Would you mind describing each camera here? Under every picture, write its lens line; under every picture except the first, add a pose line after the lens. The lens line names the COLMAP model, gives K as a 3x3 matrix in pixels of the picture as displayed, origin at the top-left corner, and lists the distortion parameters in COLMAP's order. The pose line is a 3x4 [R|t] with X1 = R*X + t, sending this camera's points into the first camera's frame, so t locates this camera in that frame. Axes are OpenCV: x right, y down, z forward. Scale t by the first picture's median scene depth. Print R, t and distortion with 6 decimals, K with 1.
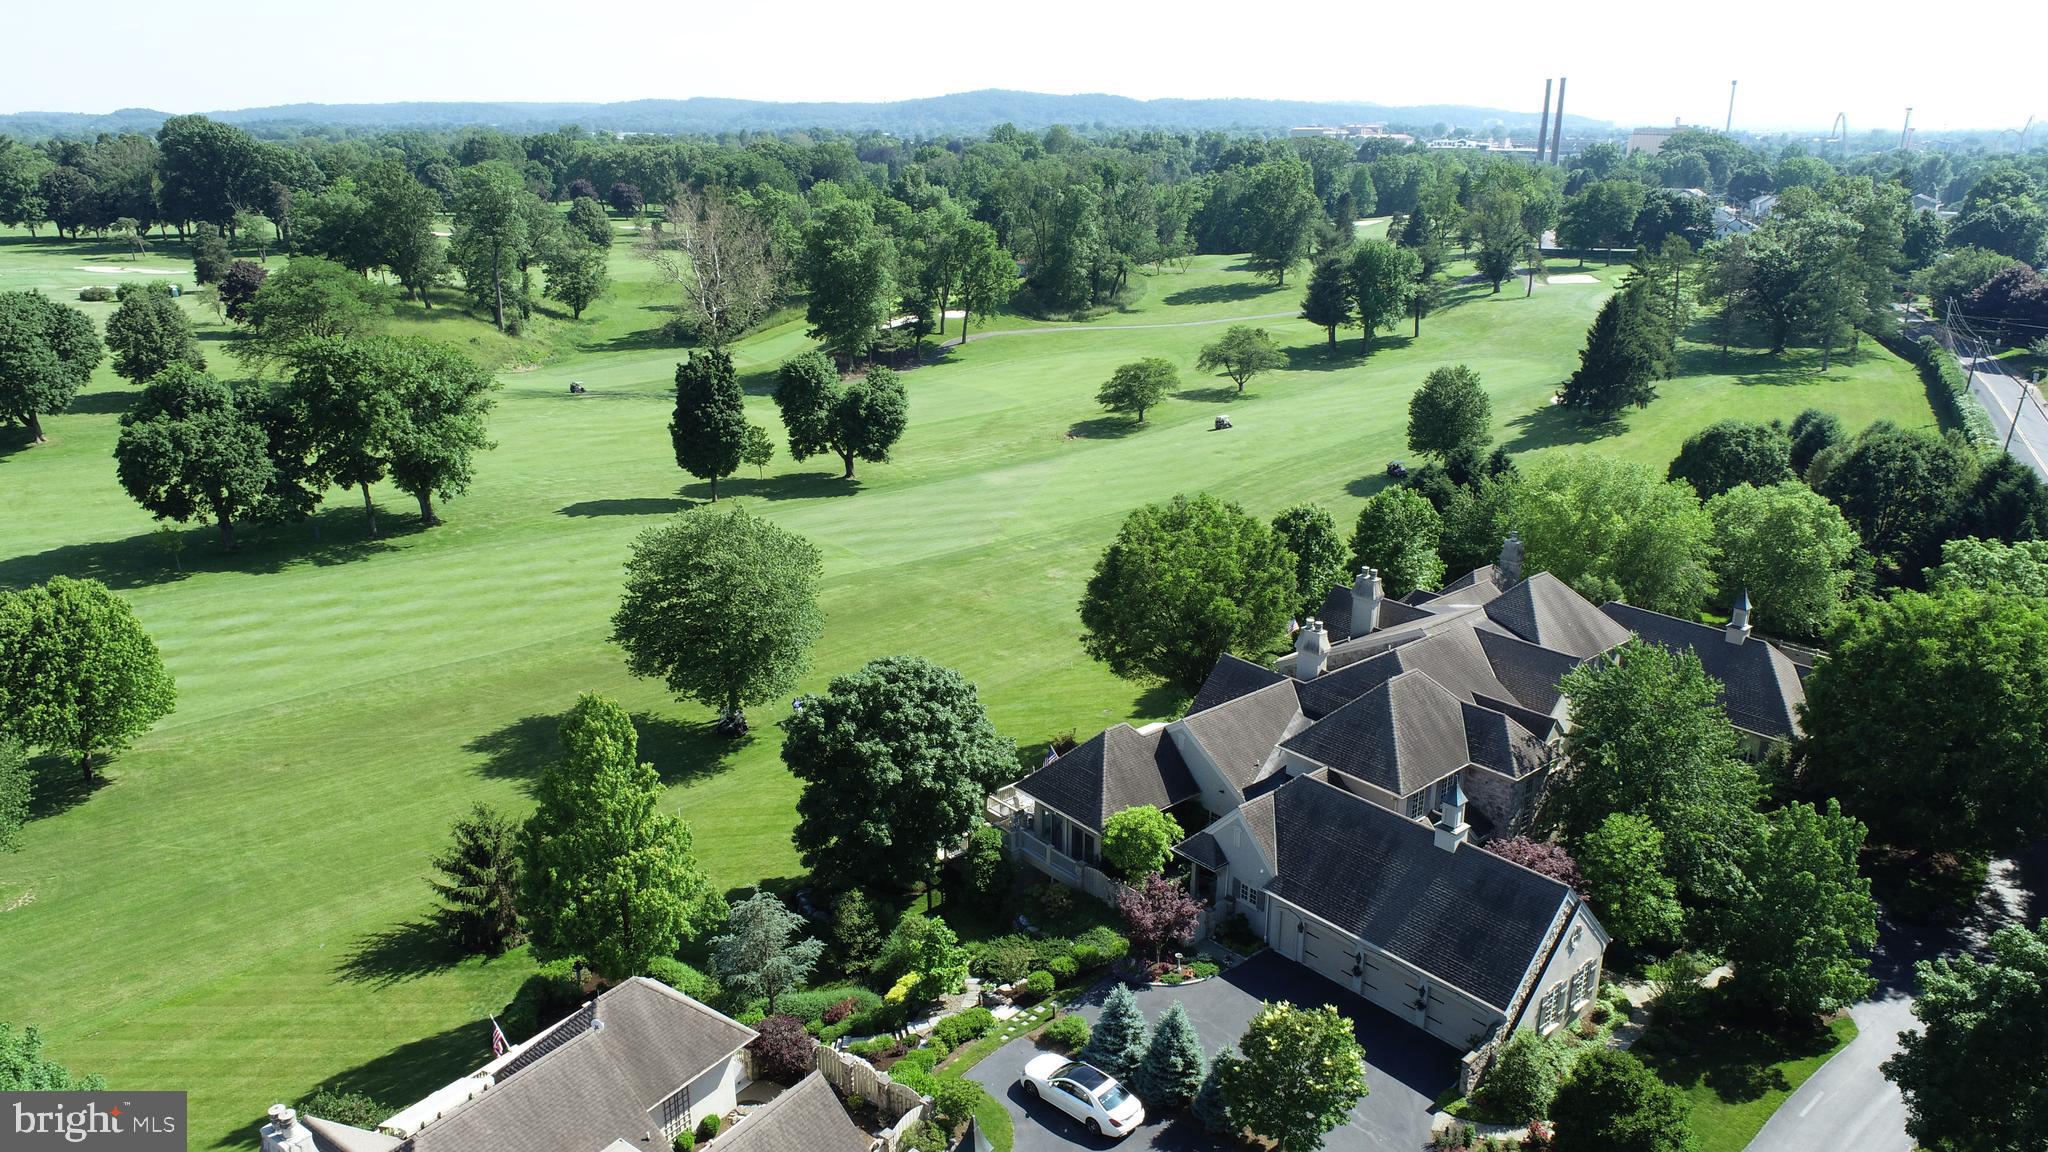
lens RADIAL K [[1407.4, 0, 1024.0], [0, 1407.4, 576.0], [0, 0, 1]] dist [-0.009279, 0.005643]
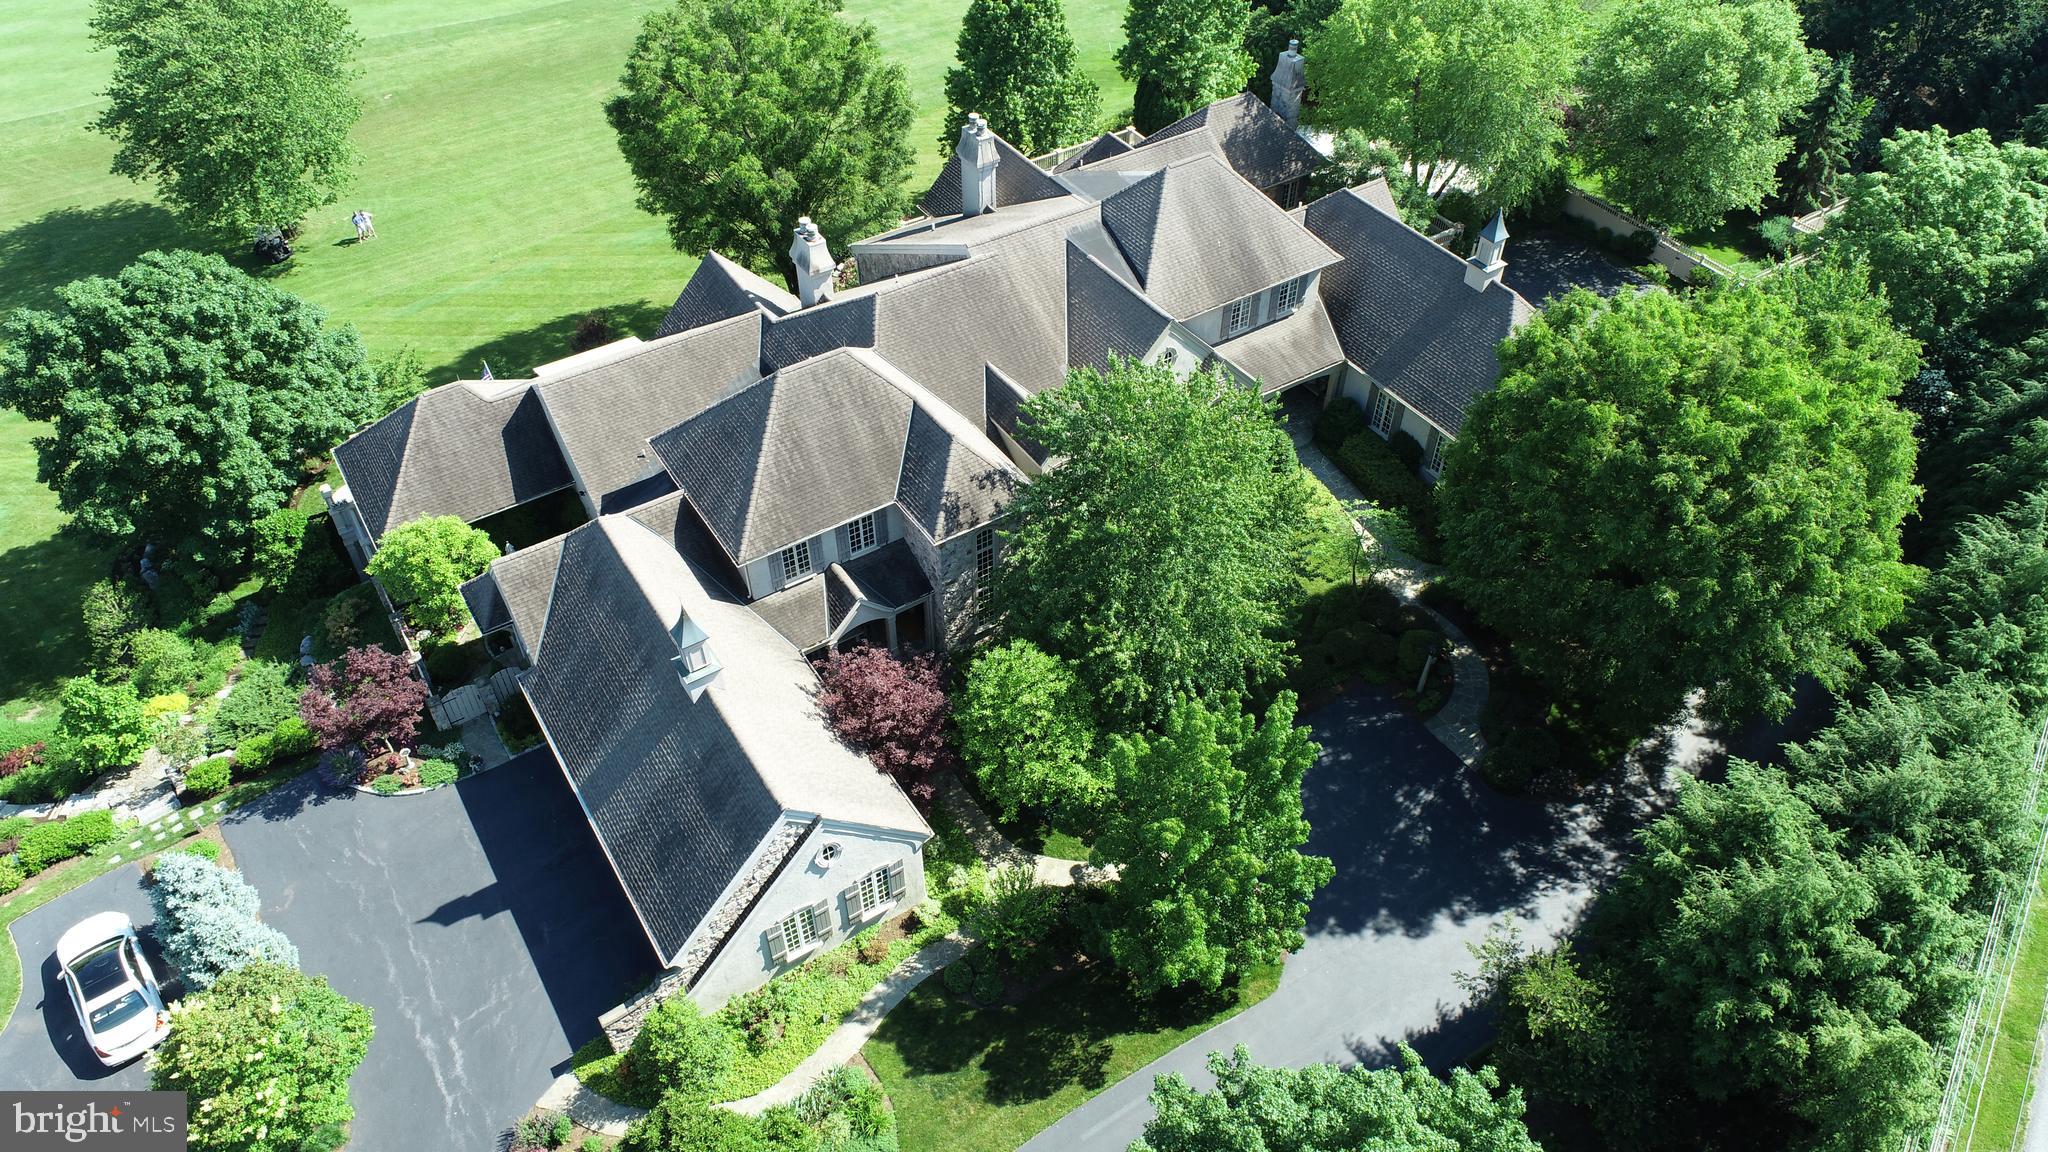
lens RADIAL K [[1407.4, 0, 1024.0], [0, 1407.4, 576.0], [0, 0, 1]] dist [-0.009279, 0.005643]
pose [[0.990709, 0.094000, -0.098284, 0.435845], [-0.041399, 0.896828, 0.440438, -0.130546], [0.129545, -0.432277, 0.892387, 0.381395]]
